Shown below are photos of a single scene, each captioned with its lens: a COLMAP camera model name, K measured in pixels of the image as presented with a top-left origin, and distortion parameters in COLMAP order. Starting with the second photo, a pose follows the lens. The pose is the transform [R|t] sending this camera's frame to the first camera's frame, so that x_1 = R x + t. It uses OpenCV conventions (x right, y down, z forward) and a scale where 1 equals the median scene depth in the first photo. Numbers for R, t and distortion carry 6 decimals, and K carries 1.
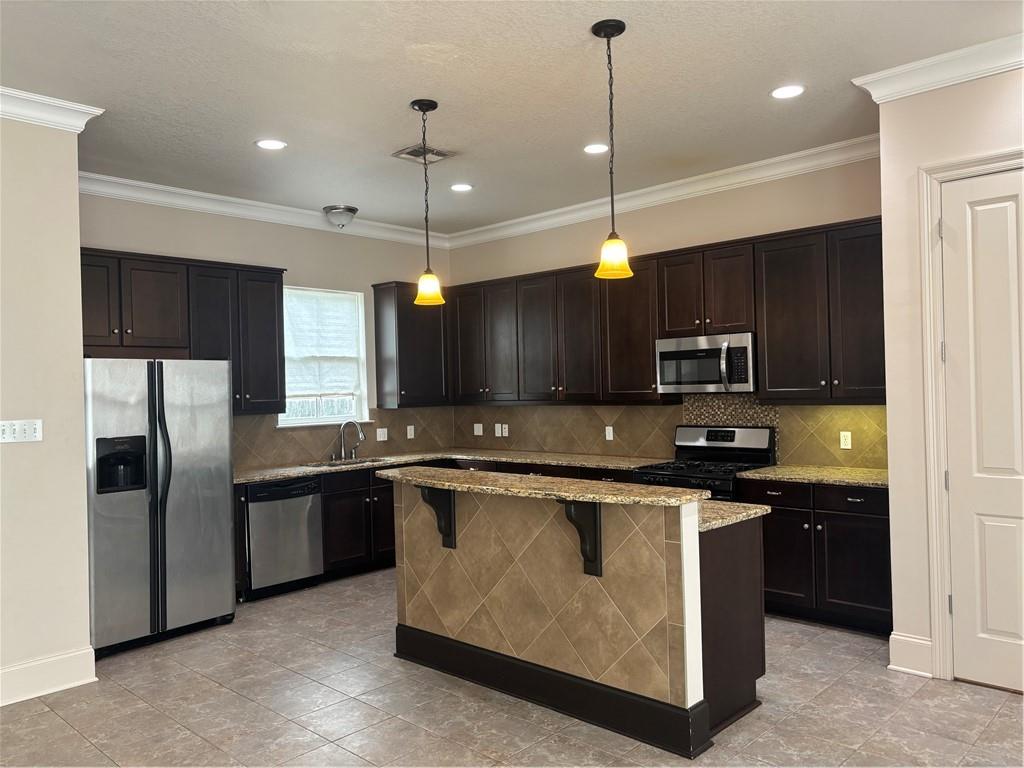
lens RADIAL K [[774.9, 0, 507.2], [0, 774.9, 392.0], [0, 0, 1]] dist [0.043617, -0.033691]
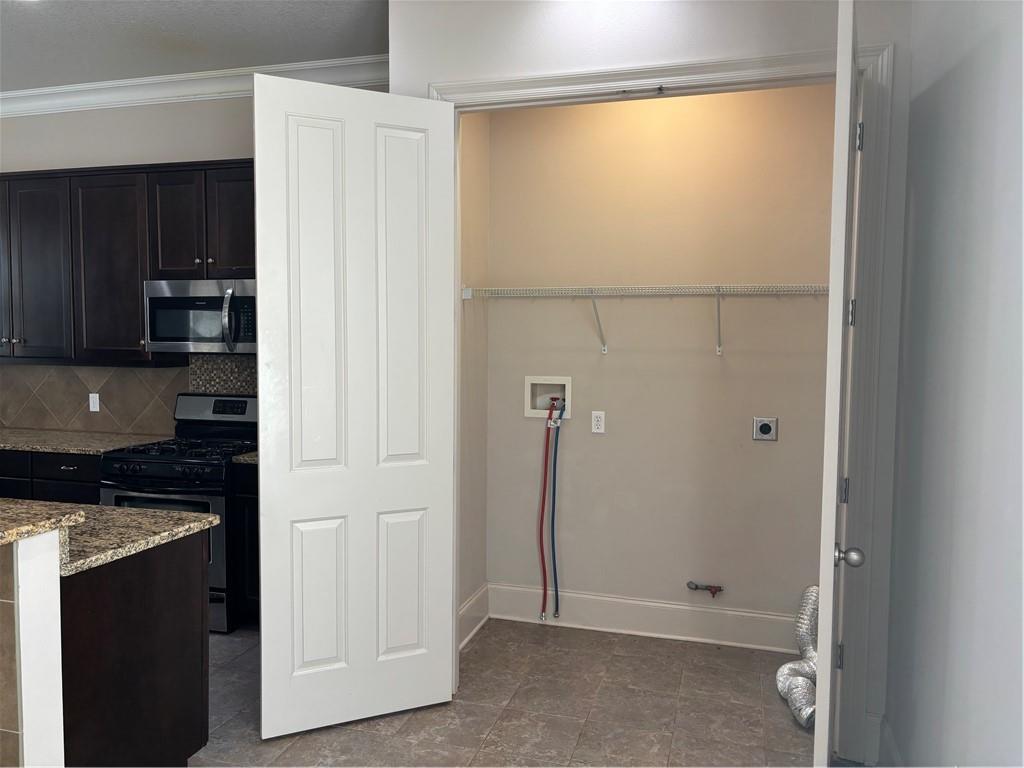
lens RADIAL K [[774.9, 0, 504.6], [0, 774.9, 387.0], [0, 0, 1]] dist [0.043617, -0.033691]
pose [[0.888105, 0.006325, 0.459597, 0.158251], [-0.028952, 0.998690, 0.042202, -0.006377], [-0.458728, -0.050786, 0.887124, 0.162101]]
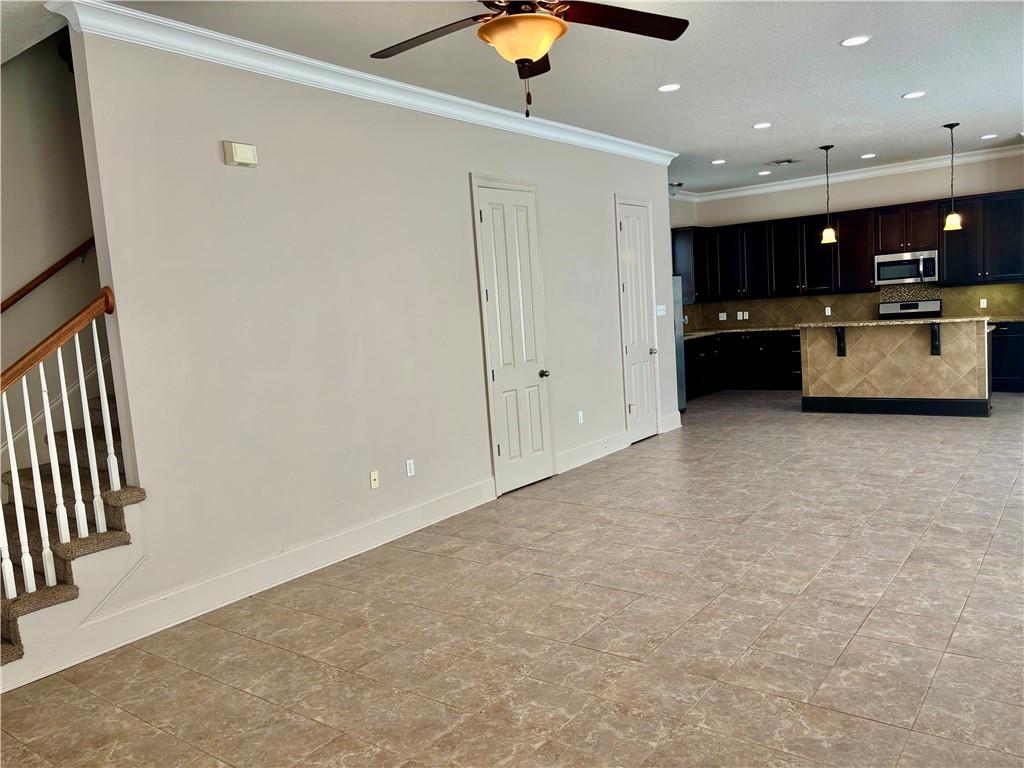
lens RADIAL K [[774.9, 0, 510.8], [0, 774.9, 390.8], [0, 0, 1]] dist [0.043617, -0.033691]
pose [[0.992685, -0.055005, 0.107479, -0.892964], [0.044056, 0.993837, 0.101720, 0.024451], [-0.112412, -0.096240, 0.988990, -0.771061]]
